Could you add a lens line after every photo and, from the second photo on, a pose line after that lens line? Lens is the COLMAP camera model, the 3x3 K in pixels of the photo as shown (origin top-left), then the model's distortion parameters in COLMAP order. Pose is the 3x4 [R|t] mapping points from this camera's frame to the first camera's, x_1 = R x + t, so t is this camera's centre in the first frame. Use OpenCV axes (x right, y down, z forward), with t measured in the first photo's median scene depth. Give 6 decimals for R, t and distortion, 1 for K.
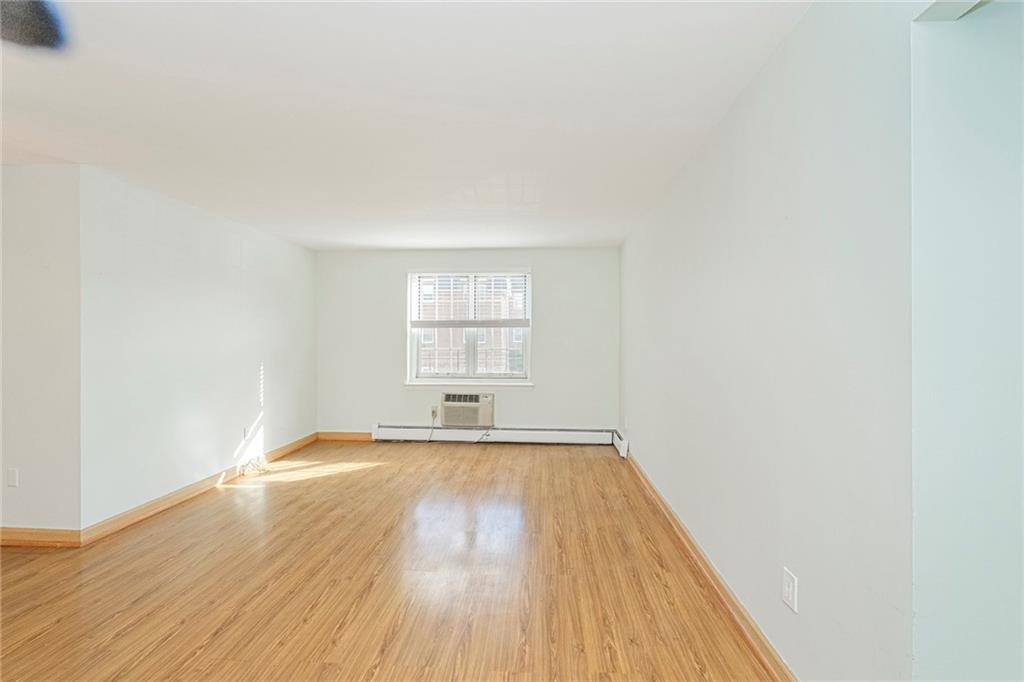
lens RADIAL K [[429.0, 0, 512.4], [0, 429.0, 337.1], [0, 0, 1]] dist [0.000278, 0.000149]
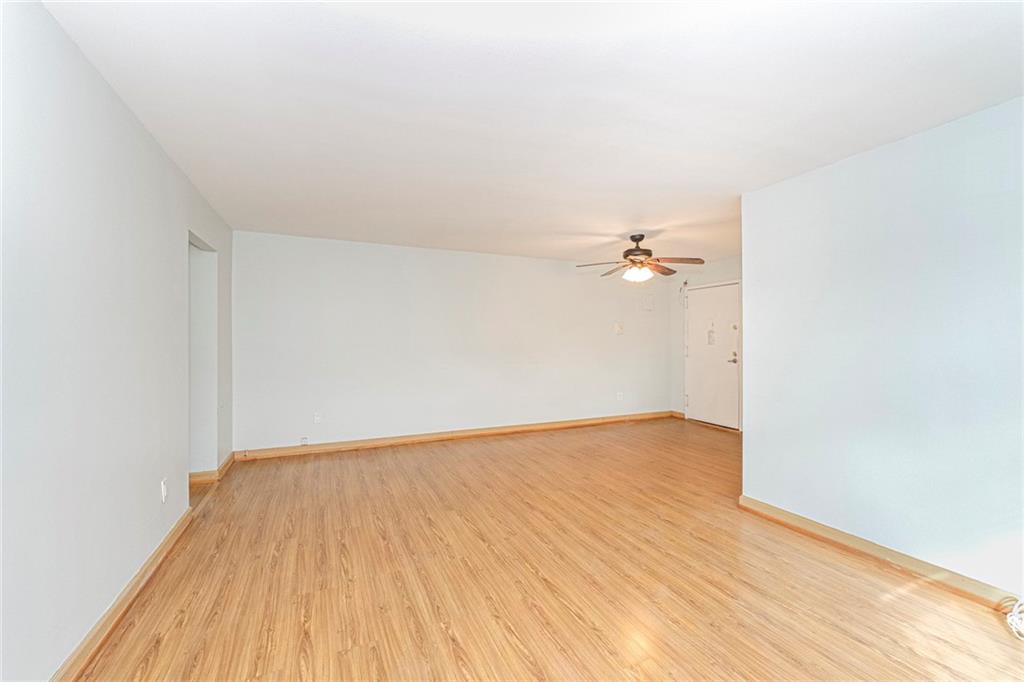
lens RADIAL K [[426.1, 0, 513.2], [0, 426.1, 339.5], [0, 0, 1]] dist [0.003102, 0.000060]
pose [[-0.877625, 0.001040, -0.479346, 0.103967], [0.004114, 0.999977, -0.005361, 0.008927], [0.479330, -0.006677, -0.877609, 1.249133]]
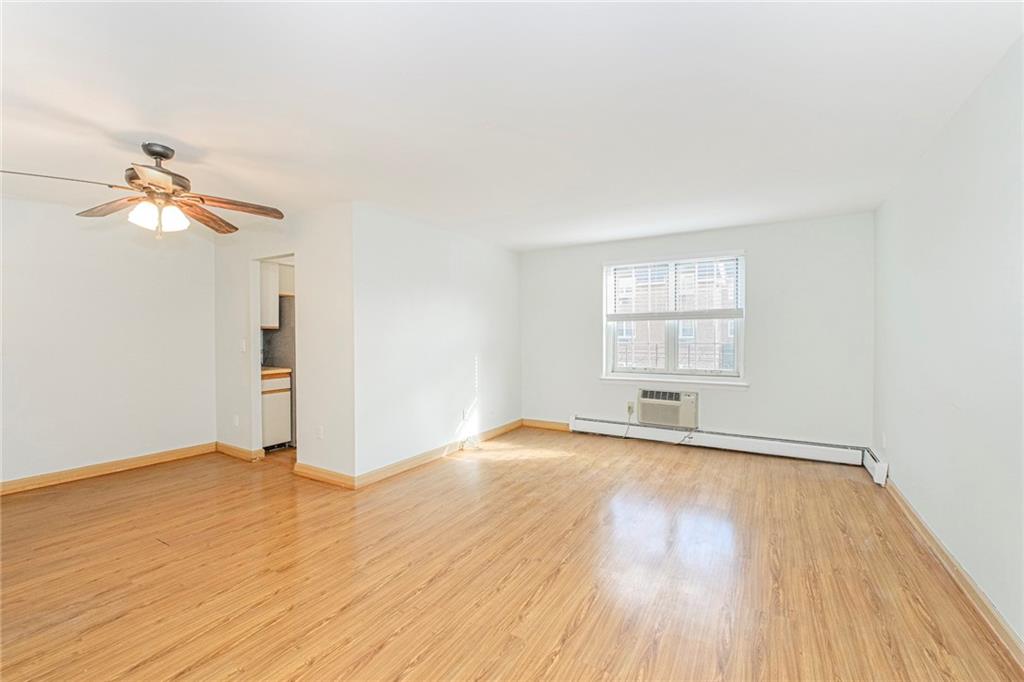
lens RADIAL K [[428.7, 0, 513.8], [0, 428.7, 339.3], [0, 0, 1]] dist [0.000719, 0.000042]
pose [[0.894768, 0.001064, -0.446530, 0.019043], [0.006341, 0.999866, 0.015088, 0.005100], [0.446486, -0.016331, 0.894642, 0.028614]]
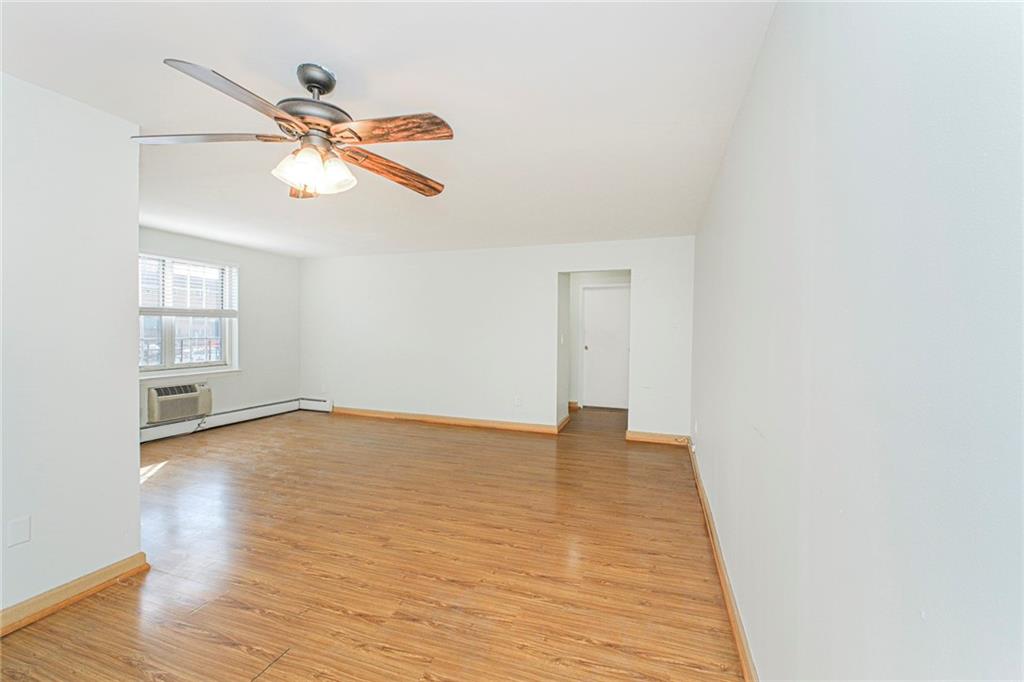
lens RADIAL K [[426.1, 0, 513.2], [0, 426.1, 339.5], [0, 0, 1]] dist [0.003102, 0.000060]
pose [[0.257739, -0.018002, 0.966047, -1.162332], [-0.017655, 0.999572, 0.023338, -0.008006], [-0.966053, -0.023071, 0.257311, 0.045792]]
